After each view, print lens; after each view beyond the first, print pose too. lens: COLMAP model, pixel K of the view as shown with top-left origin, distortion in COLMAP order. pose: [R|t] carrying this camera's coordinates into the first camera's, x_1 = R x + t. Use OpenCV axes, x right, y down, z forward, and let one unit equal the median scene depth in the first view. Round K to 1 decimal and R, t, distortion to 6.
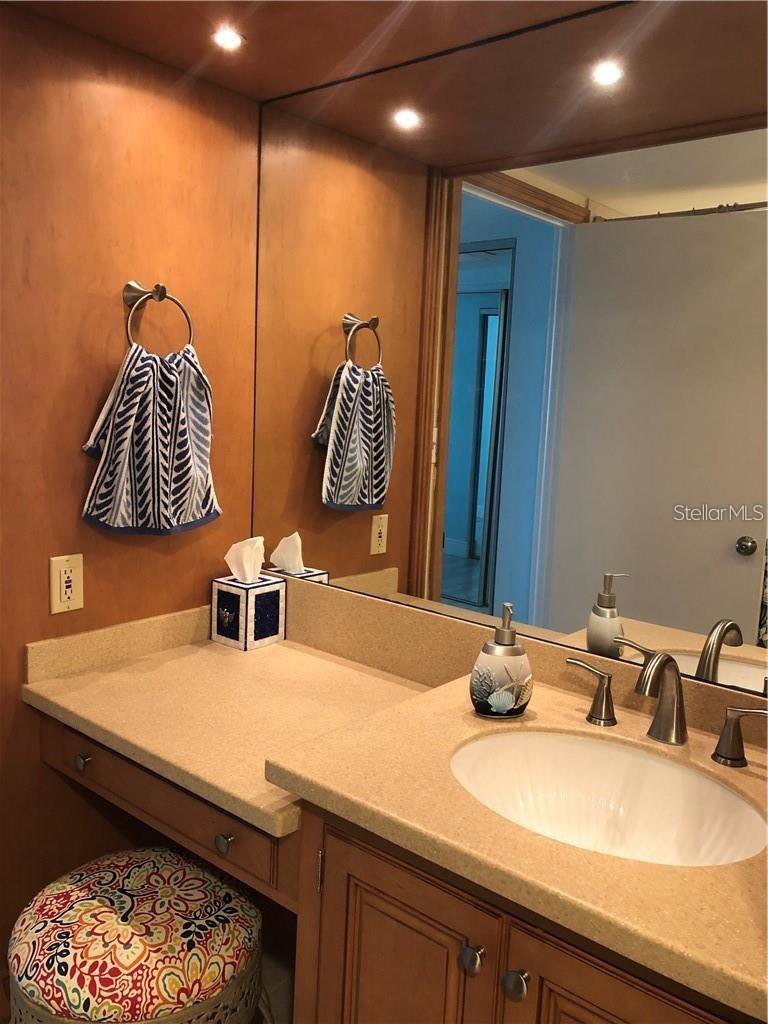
lens RADIAL K [[826.6, 0, 384.0], [0, 826.6, 512.0], [0, 0, 1]] dist [0.010507, -0.009577]
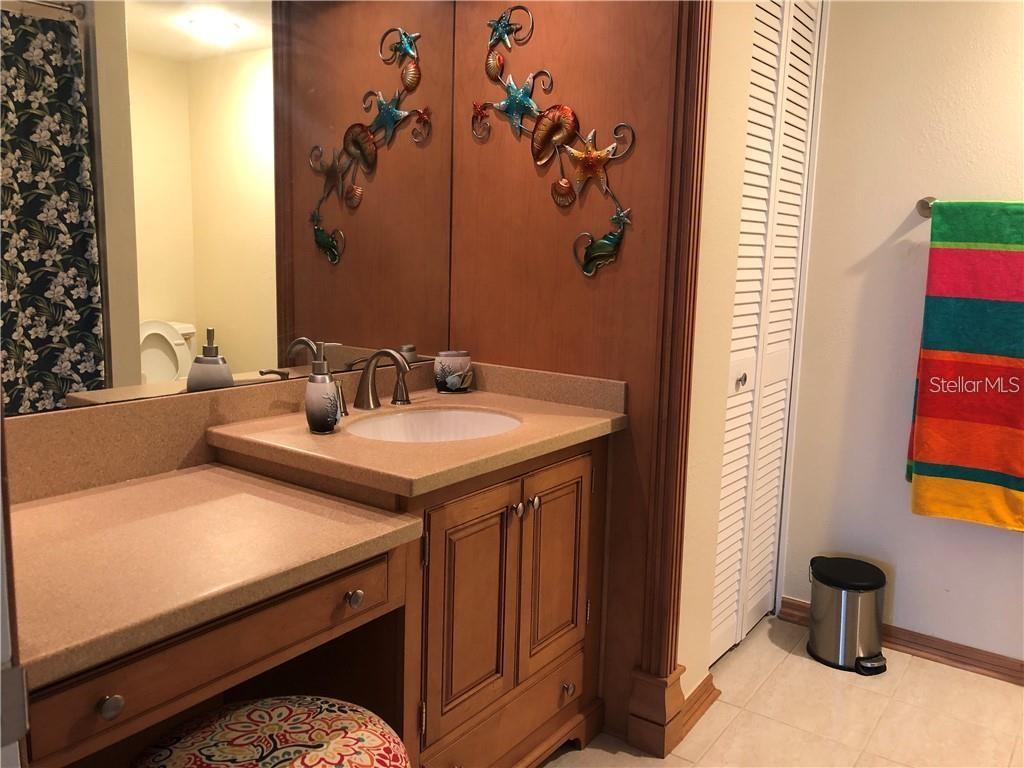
lens RADIAL K [[826.6, 0, 512.0], [0, 826.6, 384.0], [0, 0, 1]] dist [0.010507, -0.009577]
pose [[-0.044525, -0.213793, 0.975864, -1.112423], [0.113038, 0.969481, 0.217552, -0.067125], [-0.992592, 0.119997, -0.018999, 0.750814]]
